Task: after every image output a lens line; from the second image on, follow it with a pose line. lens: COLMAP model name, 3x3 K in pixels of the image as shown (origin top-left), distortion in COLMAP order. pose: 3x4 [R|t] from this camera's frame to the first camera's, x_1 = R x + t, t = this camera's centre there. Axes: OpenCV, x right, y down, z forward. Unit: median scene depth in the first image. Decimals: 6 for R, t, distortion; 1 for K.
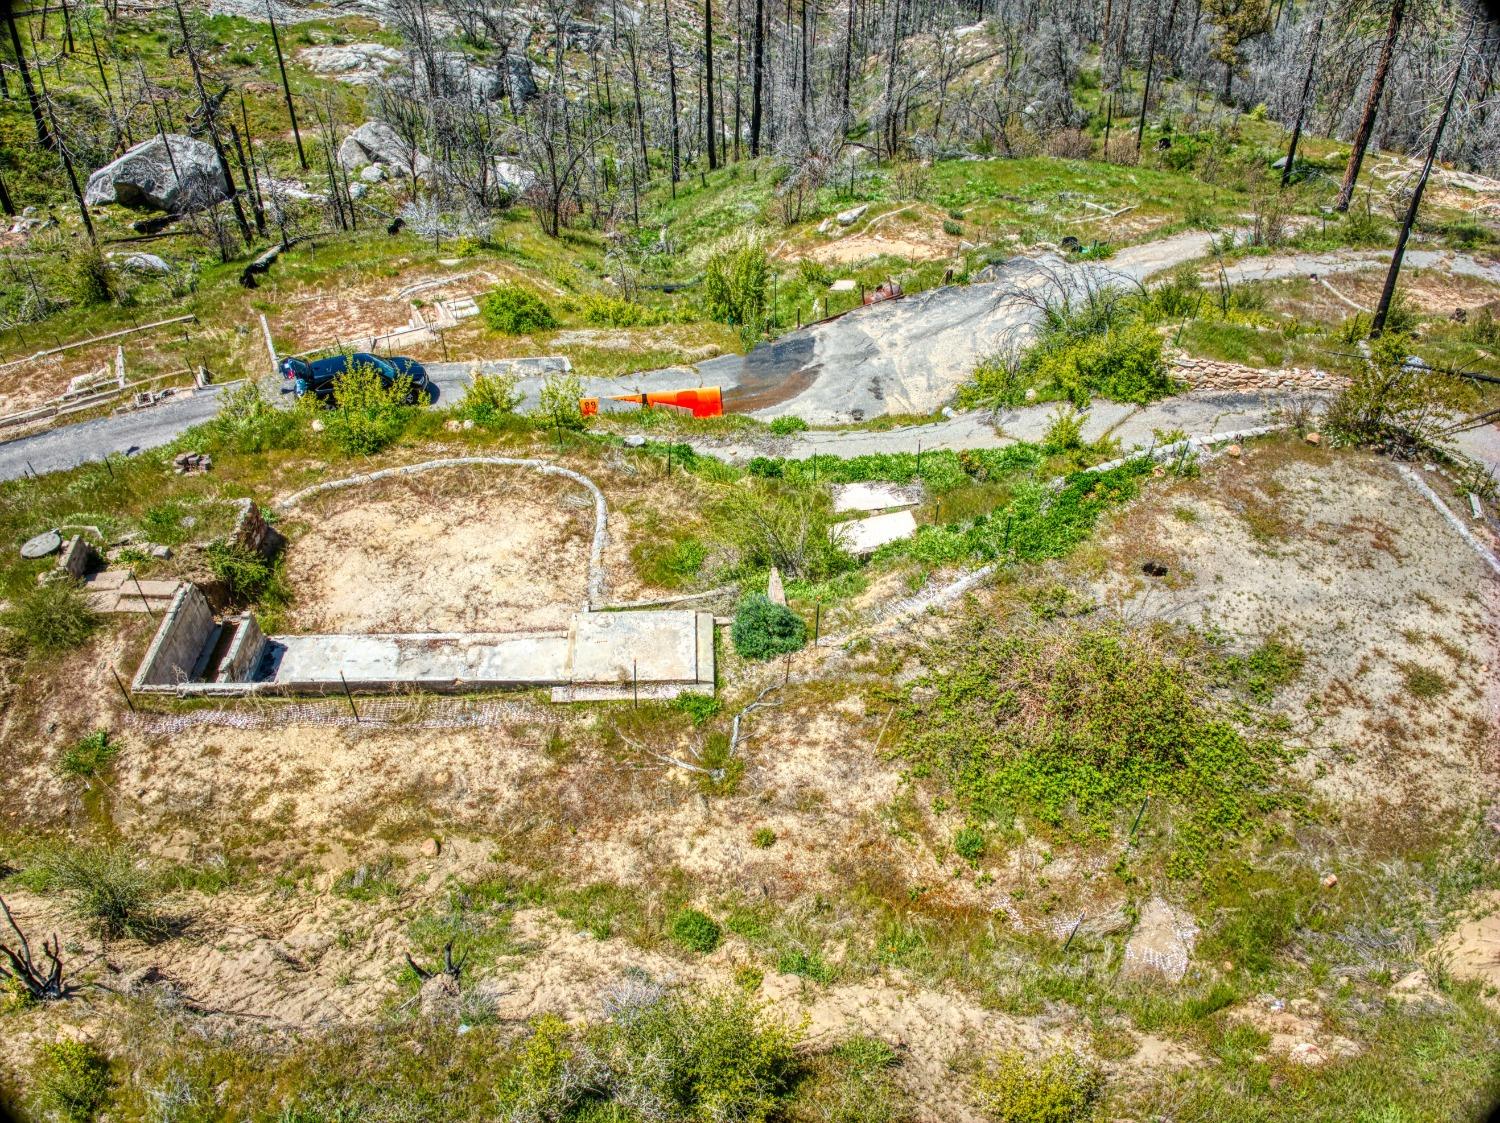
lens RADIAL K [[1055.4, 0, 749.2], [0, 1055.4, 560.4], [0, 0, 1]] dist [-0.106854, -0.010929]
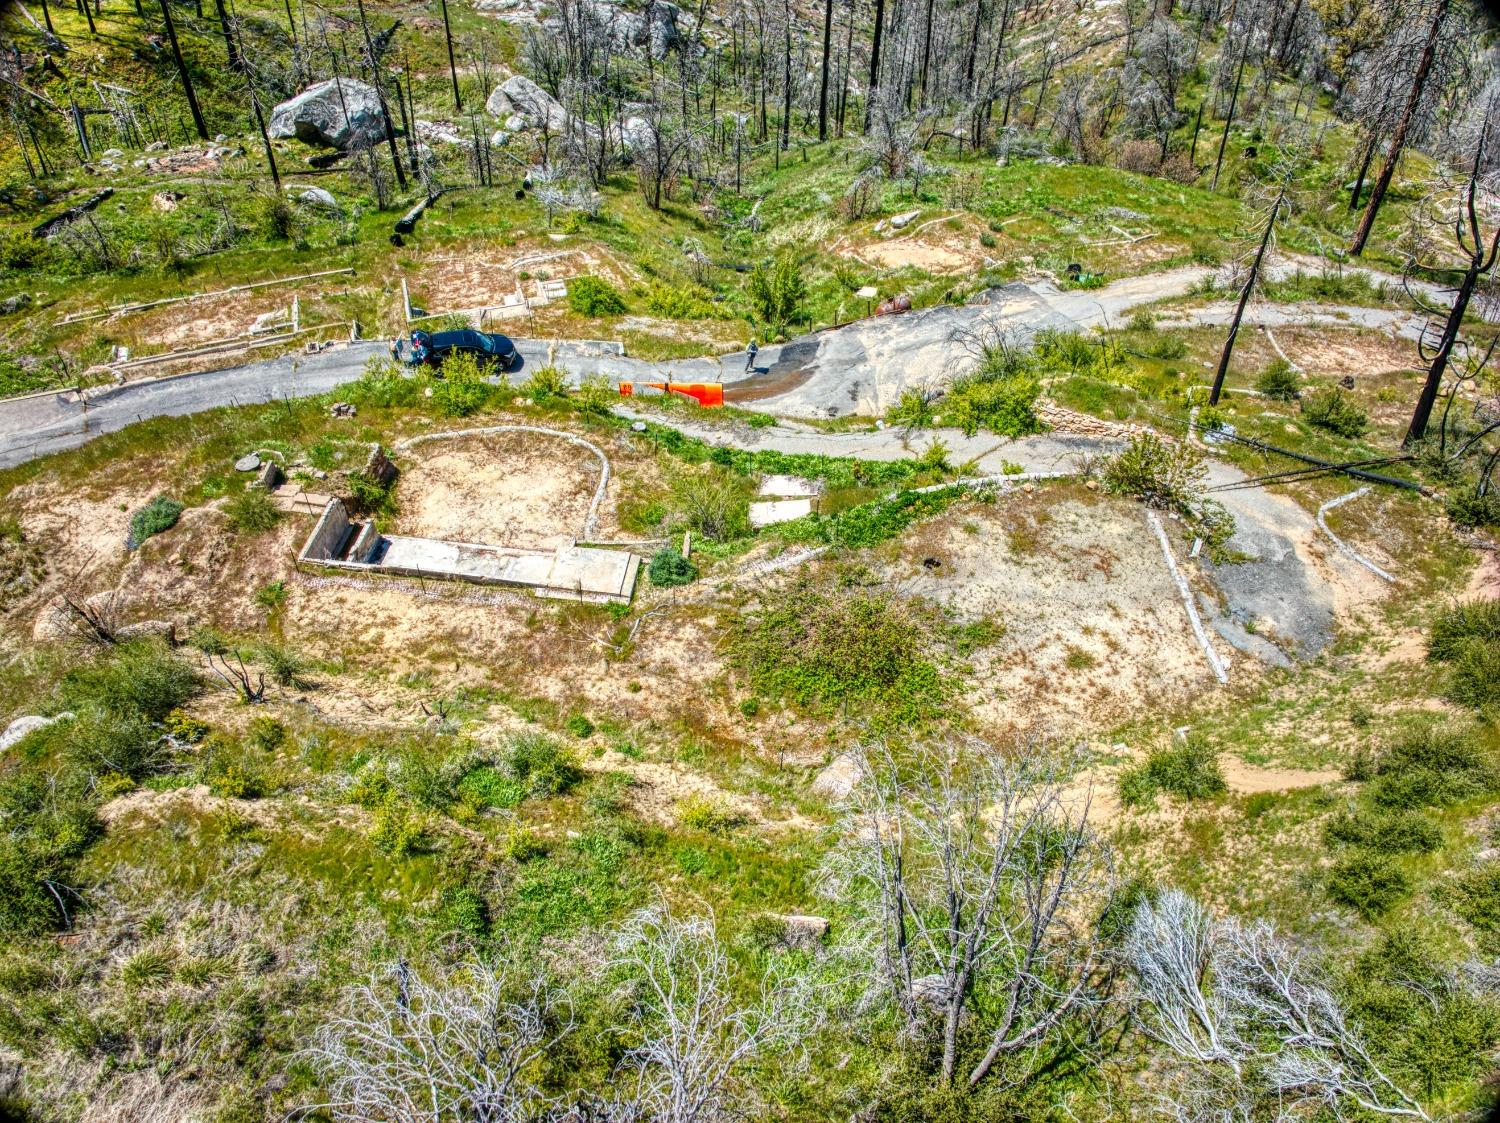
lens RADIAL K [[1055.4, 0, 749.2], [0, 1055.4, 560.4], [0, 0, 1]] dist [-0.106854, -0.010929]
pose [[0.986567, 0.125036, -0.105121, 0.220894], [-0.116599, 0.989711, 0.082924, -0.070974], [0.114408, -0.069553, 0.990996, -0.438712]]
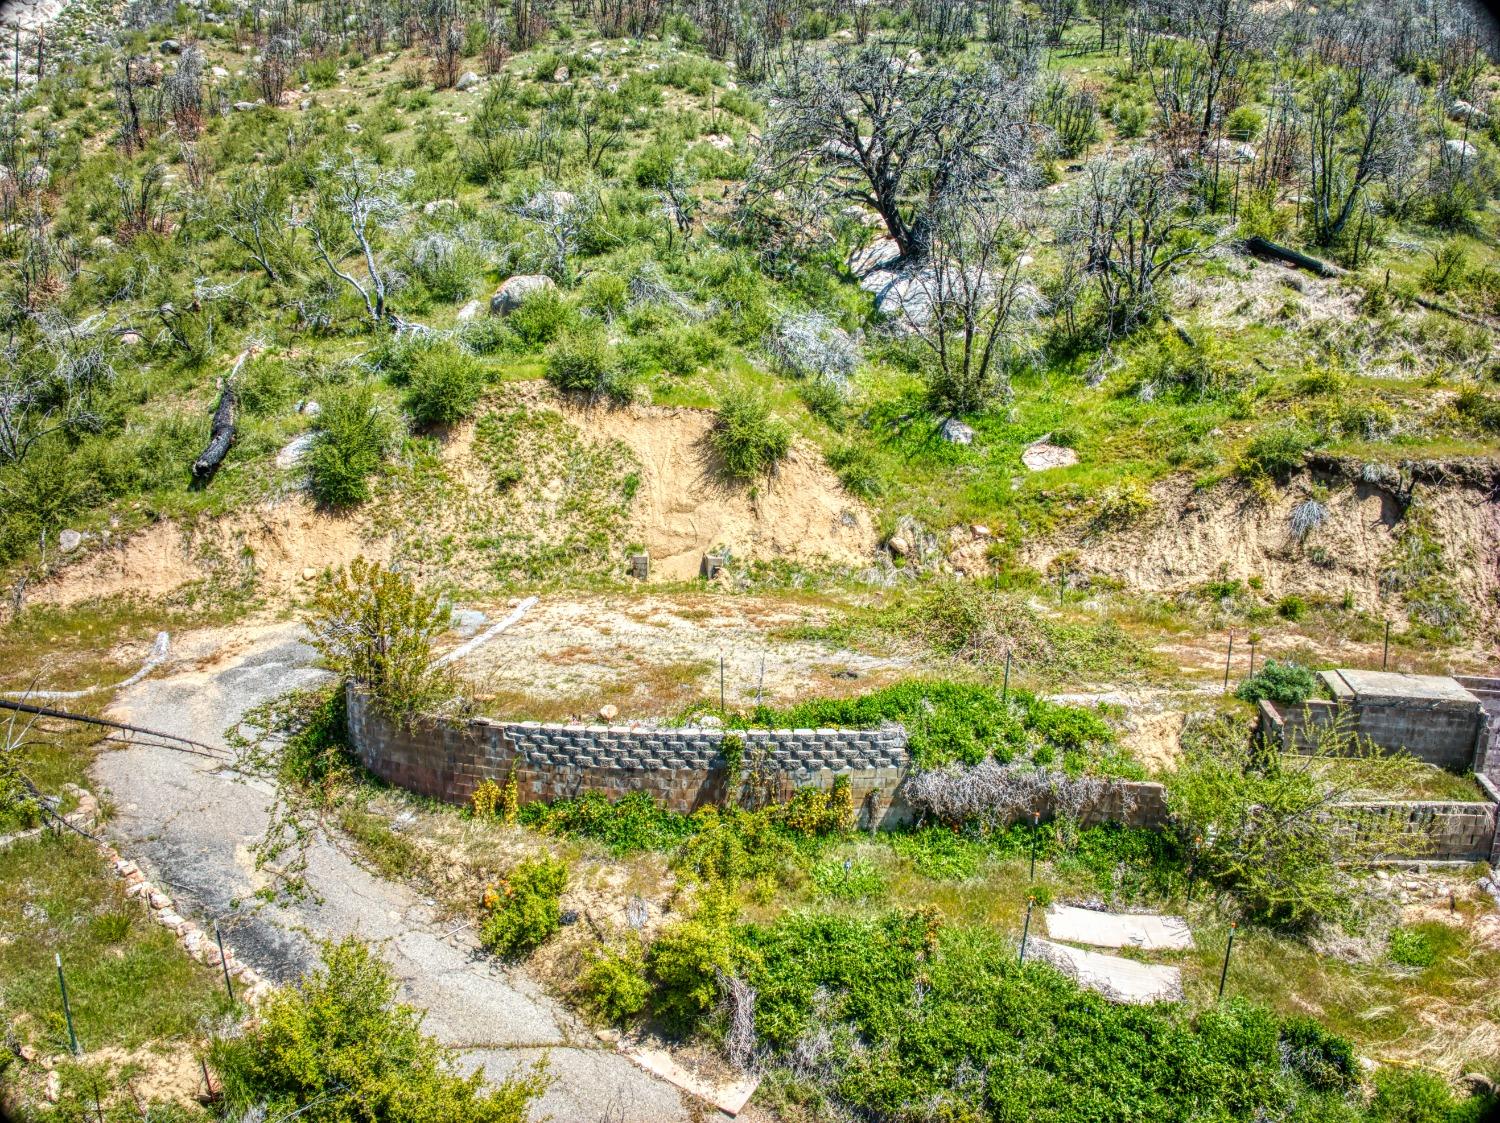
lens RADIAL K [[1054.4, 0, 749.4], [0, 1054.4, 560.2], [0, 0, 1]] dist [-0.105217, -0.012984]
pose [[-0.943114, -0.085699, 0.321236, 0.135782], [0.207238, 0.604005, 0.769565, -0.617739], [-0.259979, 0.792360, -0.551885, 1.127039]]
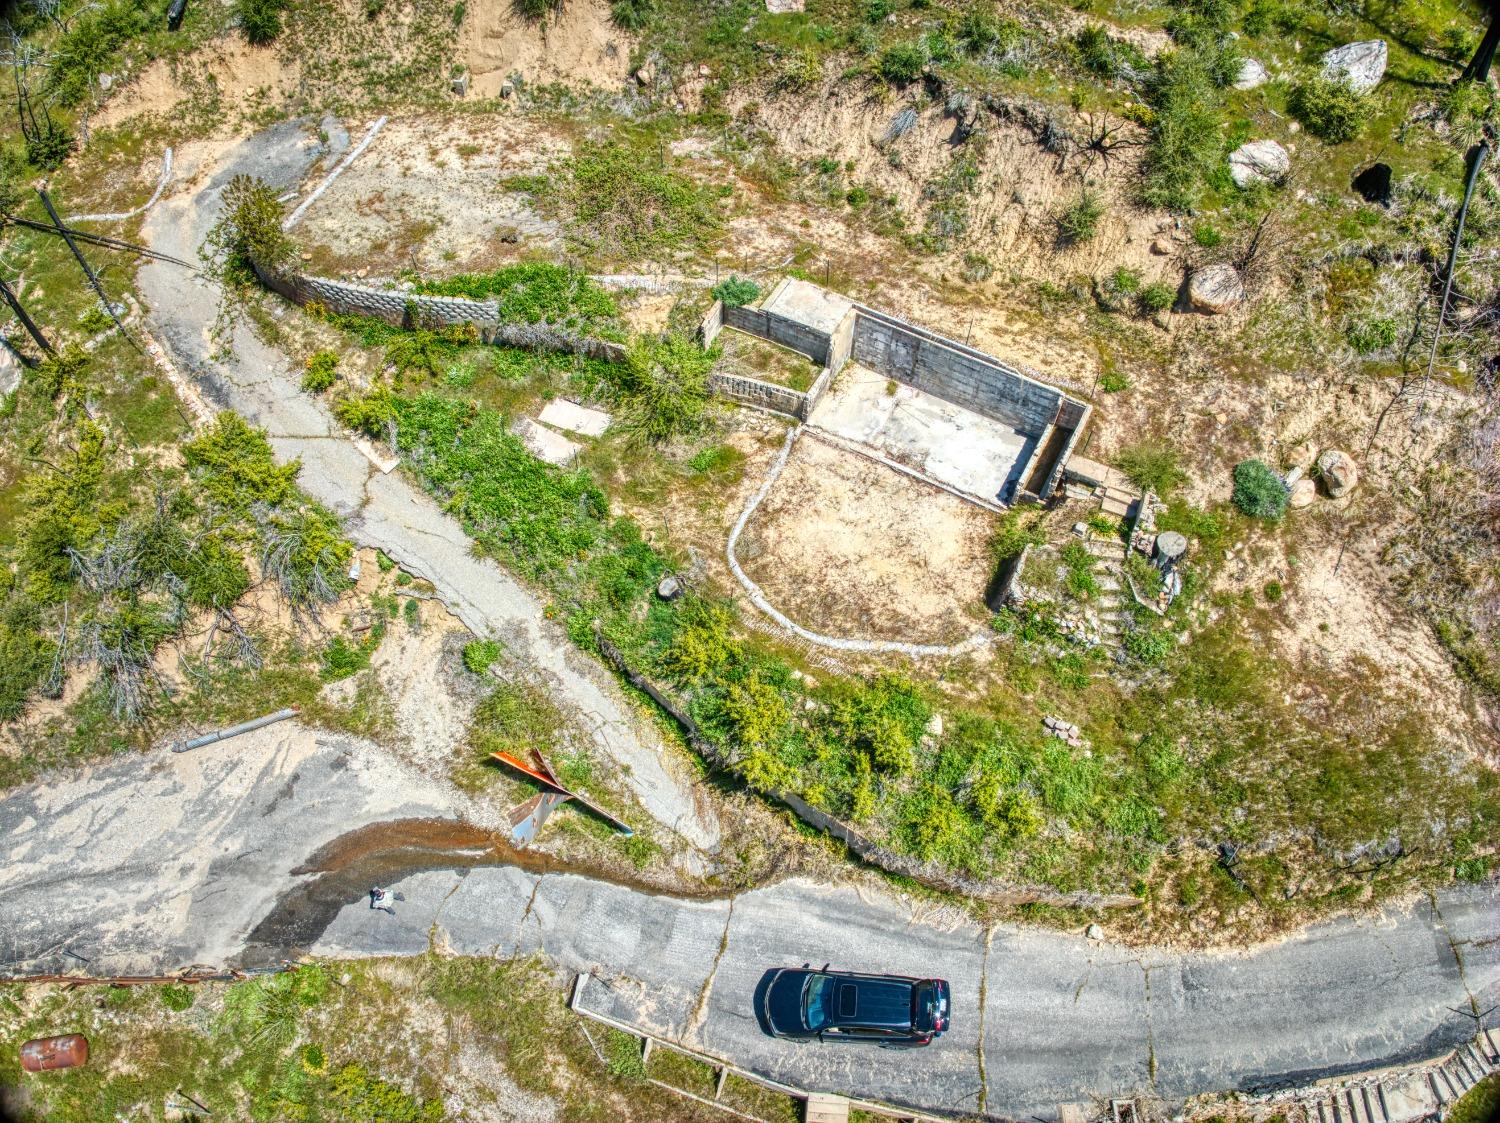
lens RADIAL K [[1055.4, 0, 749.2], [0, 1055.4, 560.4], [0, 0, 1]] dist [-0.106854, -0.010929]
pose [[-0.856736, -0.446421, 0.258288, -0.458531], [0.324306, -0.076888, 0.942822, -1.132434], [-0.401036, 0.891514, 0.210649, 0.733007]]
